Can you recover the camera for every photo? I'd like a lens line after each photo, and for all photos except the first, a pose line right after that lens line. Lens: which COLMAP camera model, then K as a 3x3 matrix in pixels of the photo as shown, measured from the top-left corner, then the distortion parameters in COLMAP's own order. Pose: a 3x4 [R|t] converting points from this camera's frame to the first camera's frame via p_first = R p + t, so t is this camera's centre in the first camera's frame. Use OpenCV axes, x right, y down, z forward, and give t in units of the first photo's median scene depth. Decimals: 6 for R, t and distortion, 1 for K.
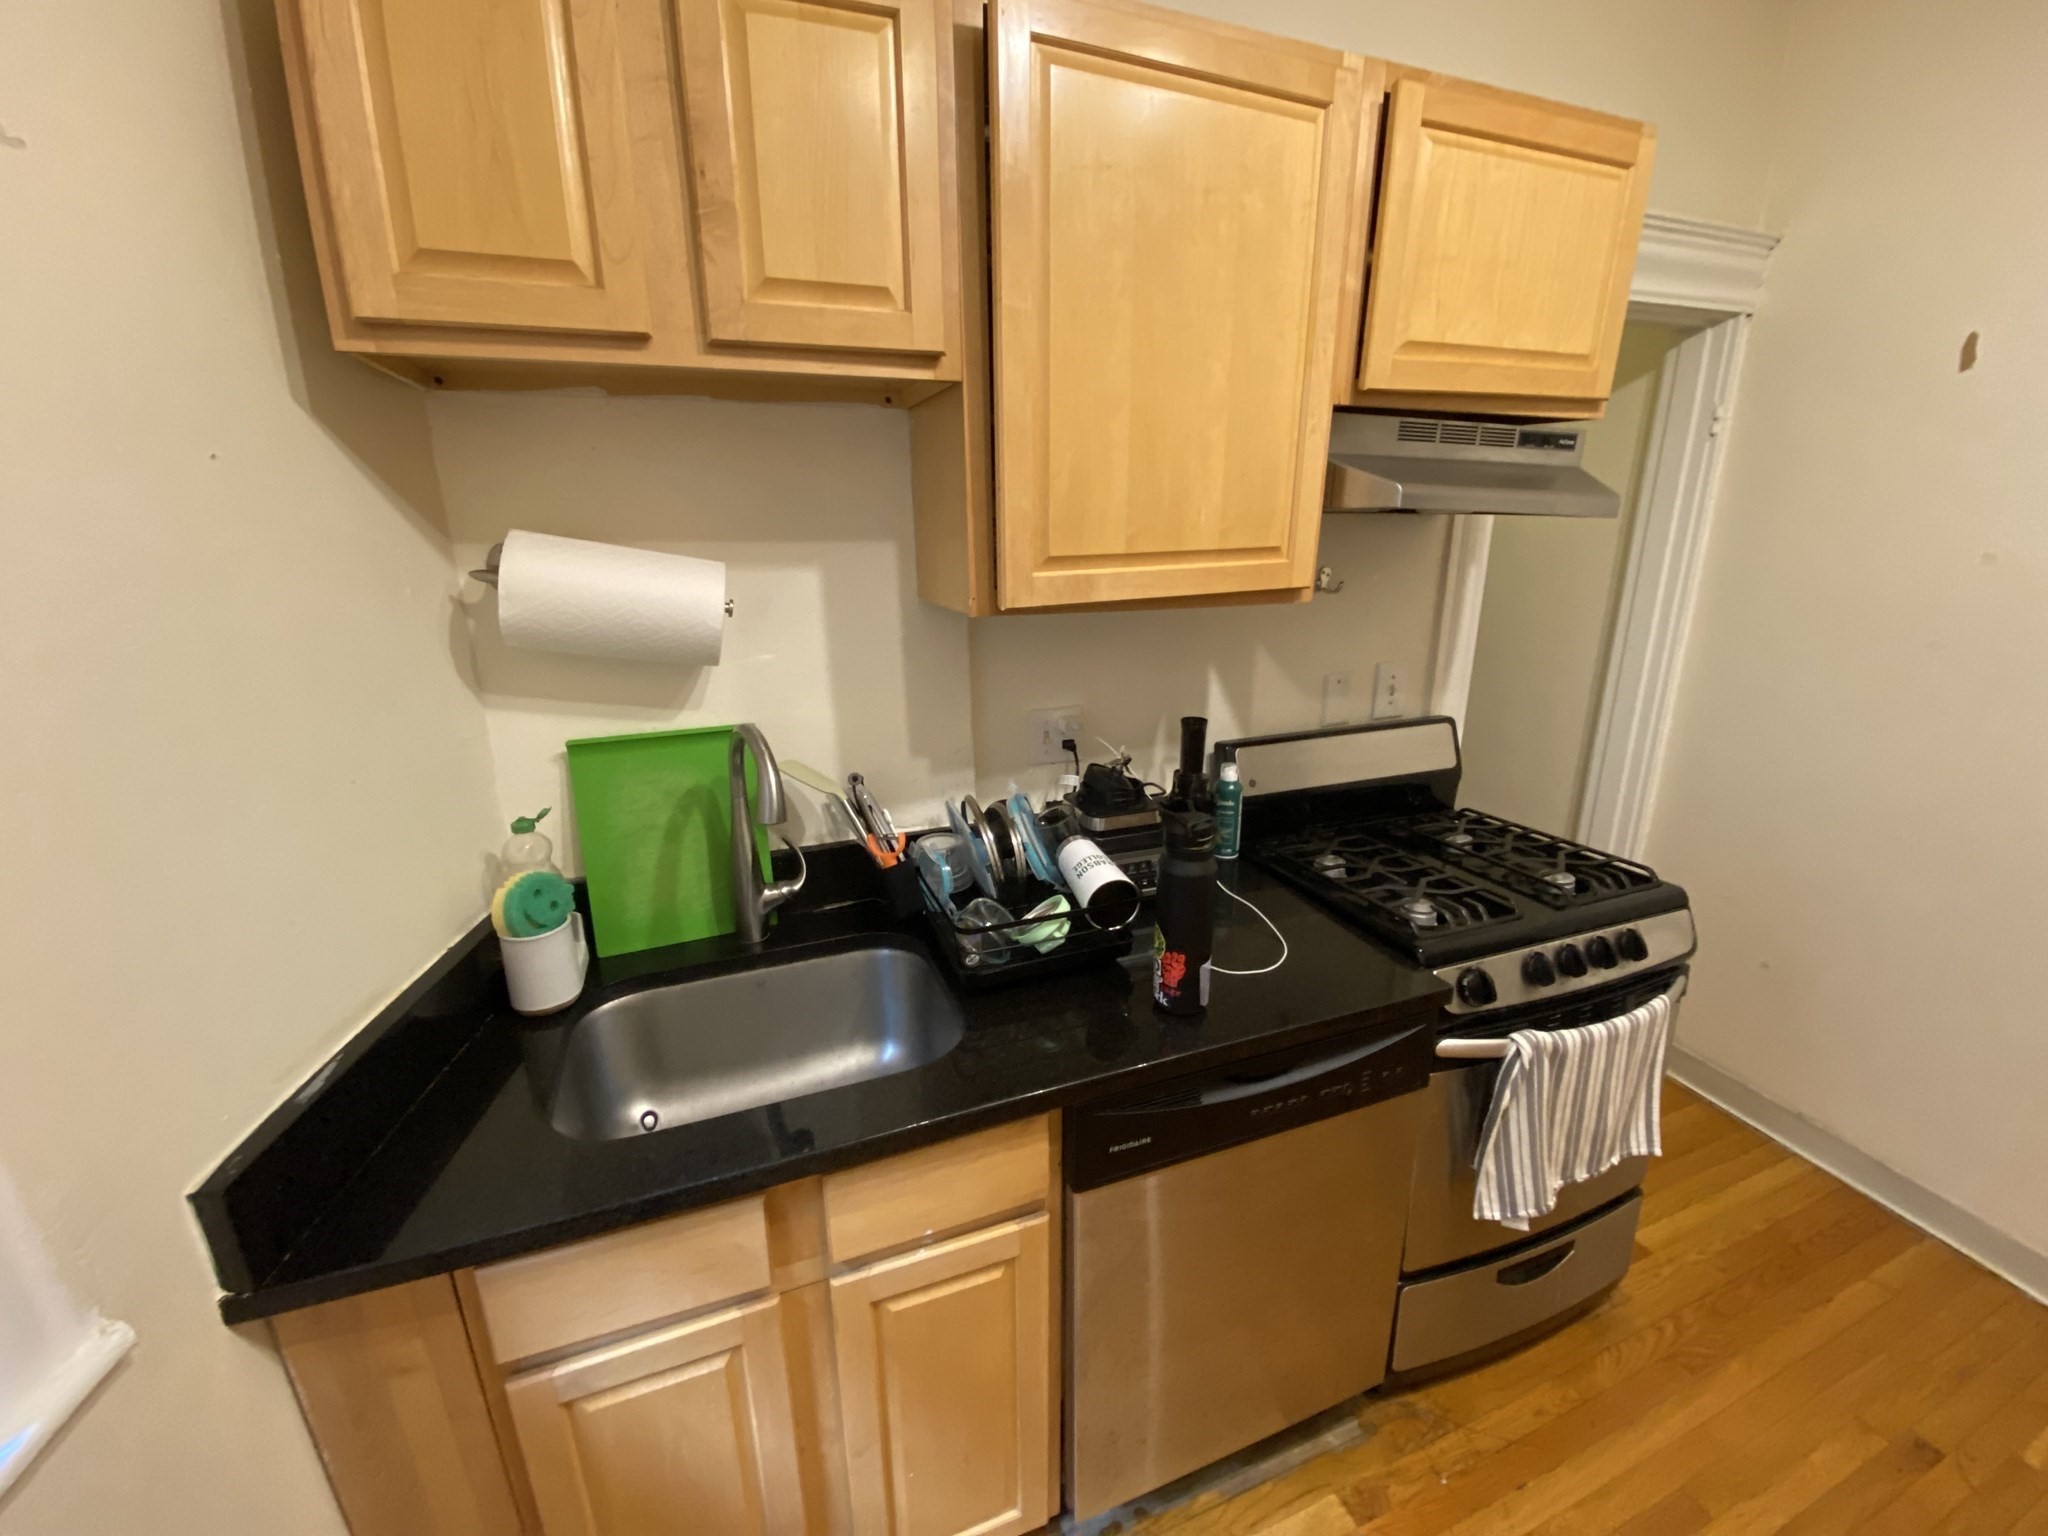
lens RADIAL K [[822.9, 0, 1021.8], [0, 822.9, 758.5], [0, 0, 1]] dist [0.026169, -0.022347]
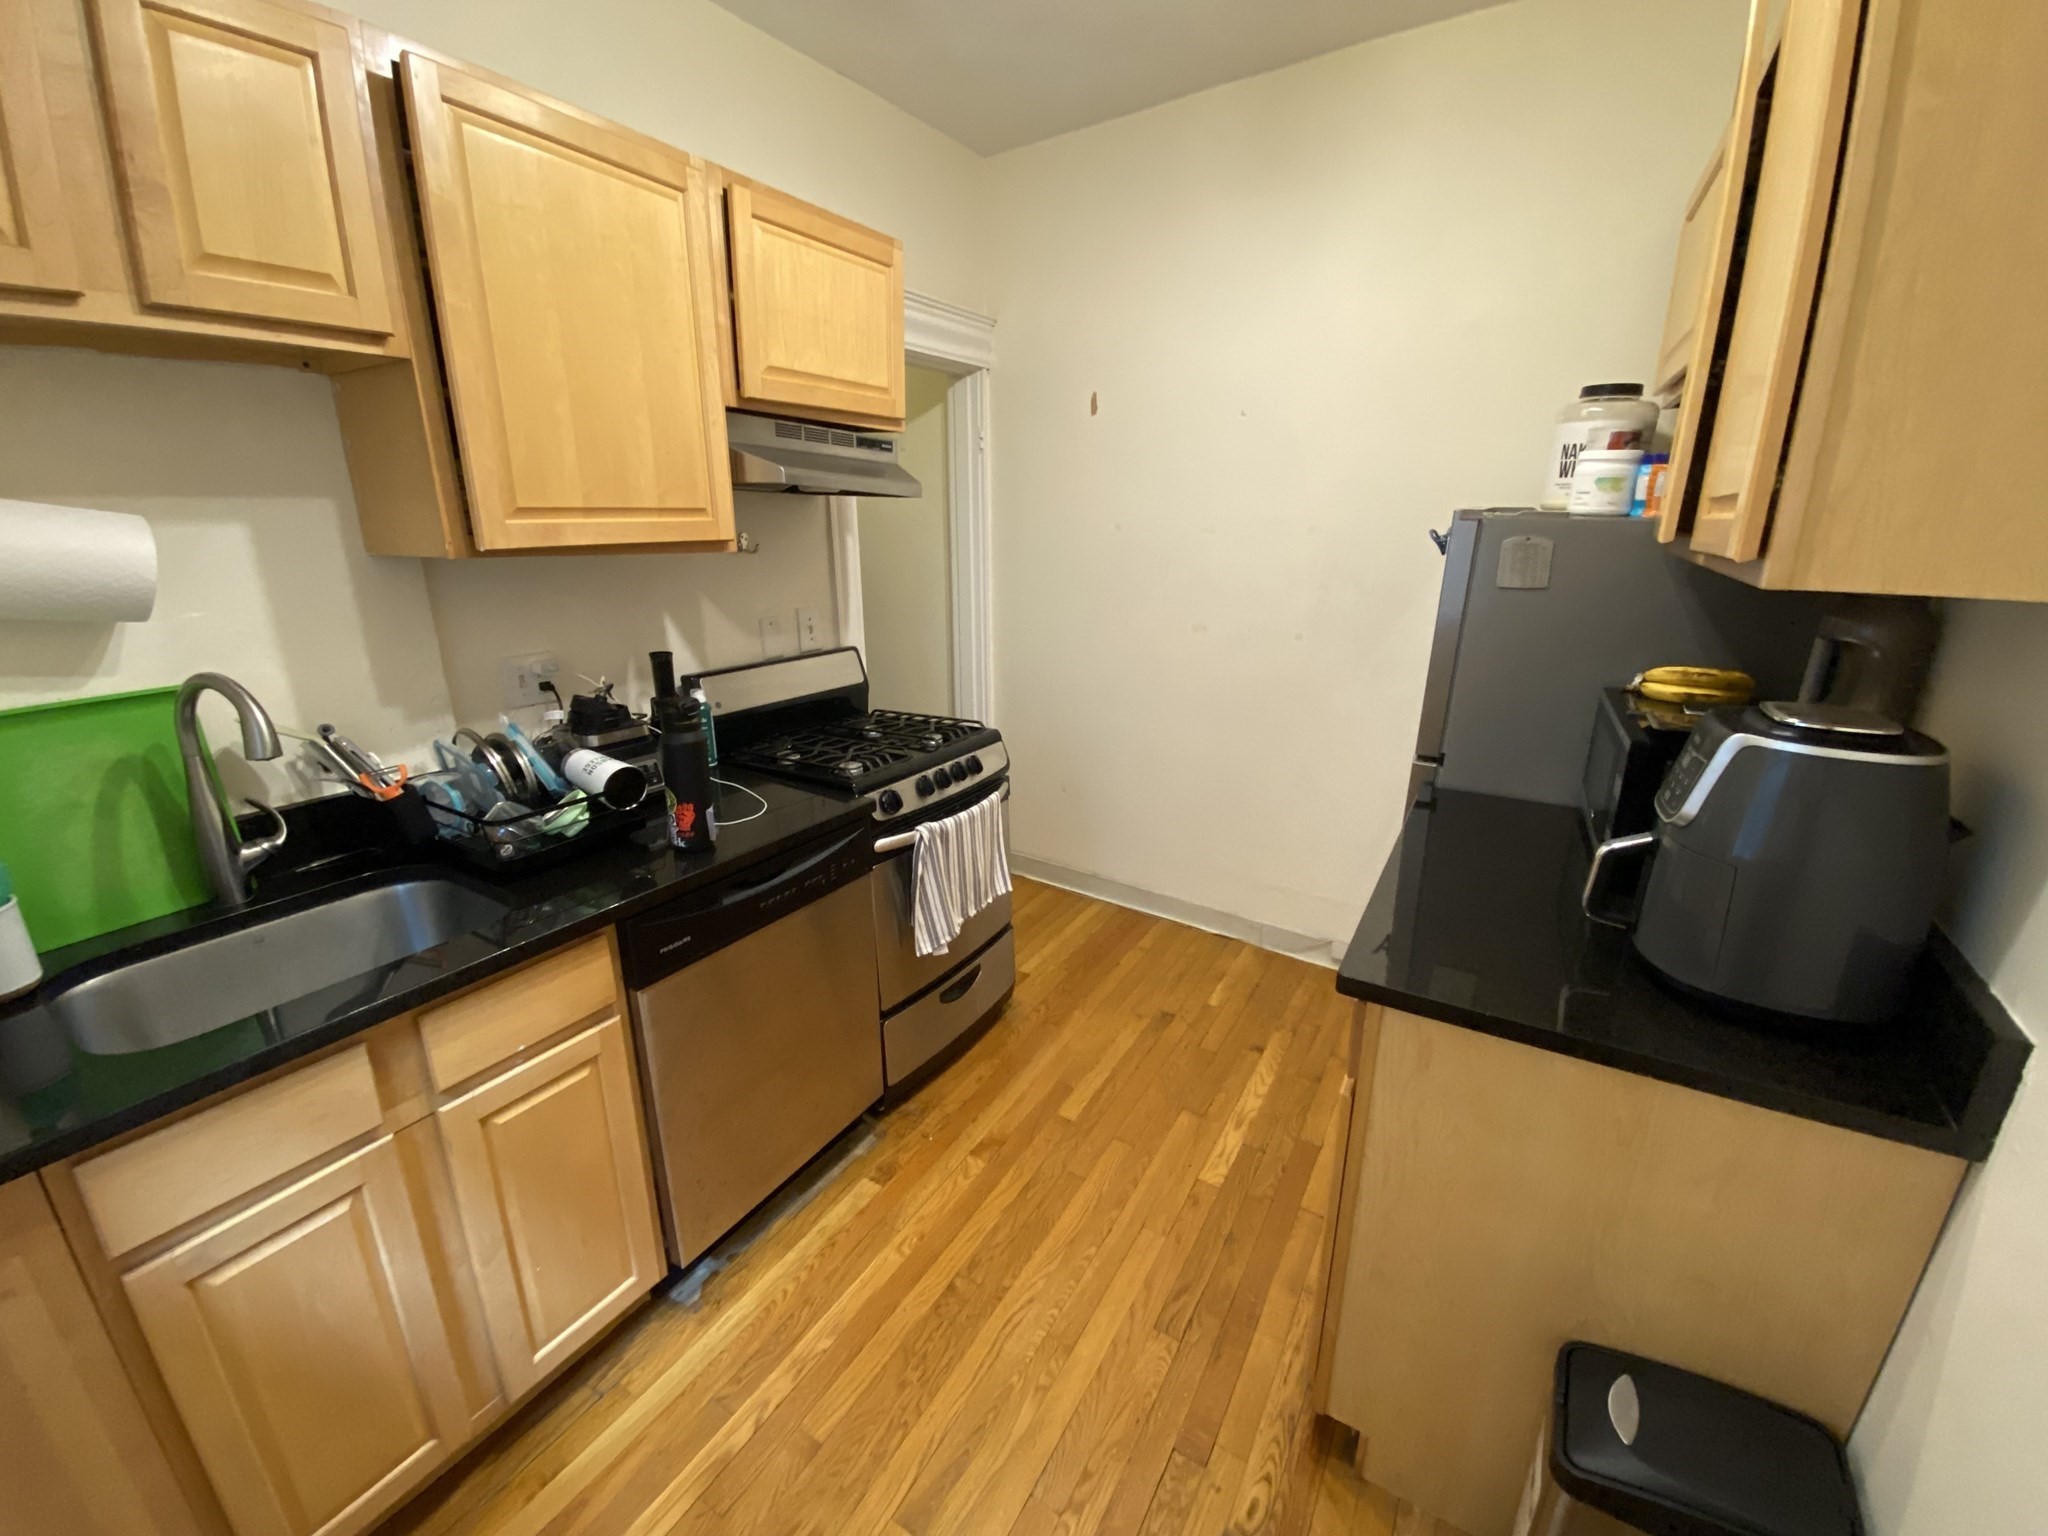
lens RADIAL K [[822.9, 0, 1021.8], [0, 822.9, 758.5], [0, 0, 1]] dist [0.026169, -0.022347]
pose [[0.789853, -0.163020, 0.591233, -0.143103], [0.161445, 0.985292, 0.055993, 0.150052], [-0.591665, 0.051225, 0.804555, -0.363279]]
